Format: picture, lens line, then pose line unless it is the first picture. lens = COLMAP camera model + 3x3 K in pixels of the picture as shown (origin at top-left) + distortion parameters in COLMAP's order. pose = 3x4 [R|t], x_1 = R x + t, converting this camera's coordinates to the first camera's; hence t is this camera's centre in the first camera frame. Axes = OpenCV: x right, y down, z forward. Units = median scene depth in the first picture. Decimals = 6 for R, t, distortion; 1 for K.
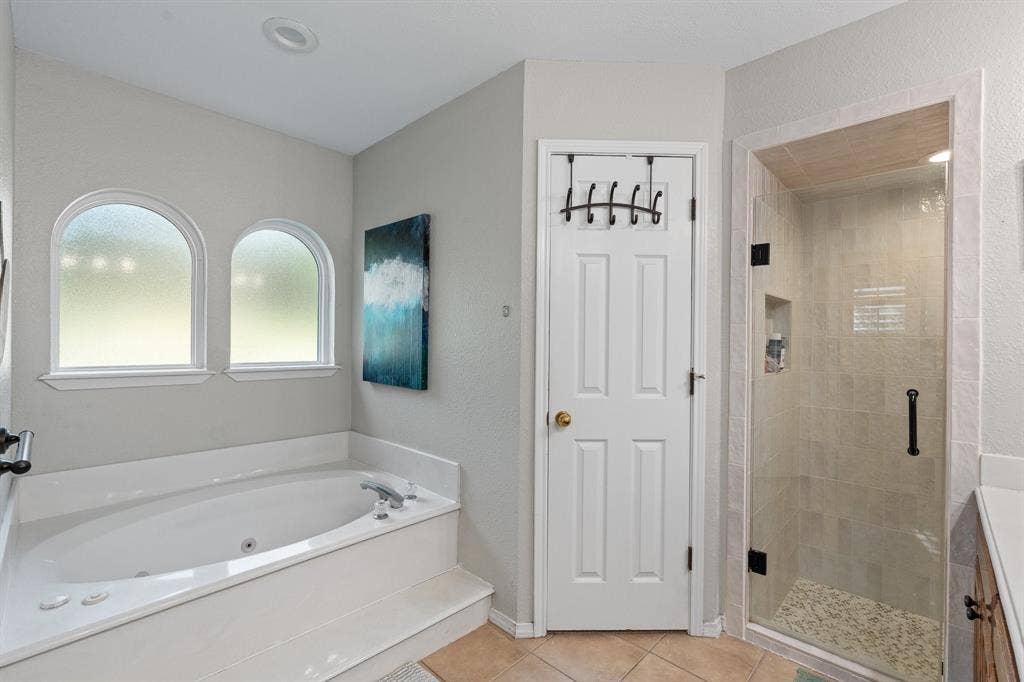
lens RADIAL K [[449.6, 0, 513.3], [0, 449.6, 343.3], [0, 0, 1]] dist [-0.003927, 0.000568]
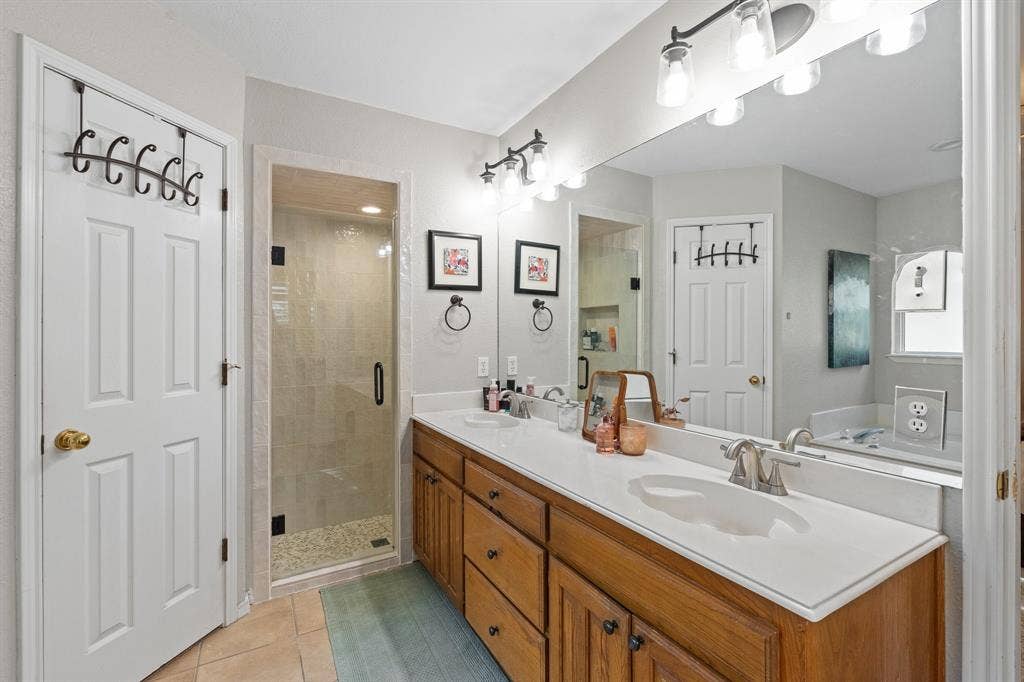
lens RADIAL K [[449.6, 0, 515.4], [0, 449.6, 337.3], [0, 0, 1]] dist [-0.003927, 0.000568]
pose [[0.276346, -0.019337, 0.960864, -0.382171], [0.011391, 0.999793, 0.016844, -0.002205], [-0.960991, 0.006290, 0.276509, 0.103624]]
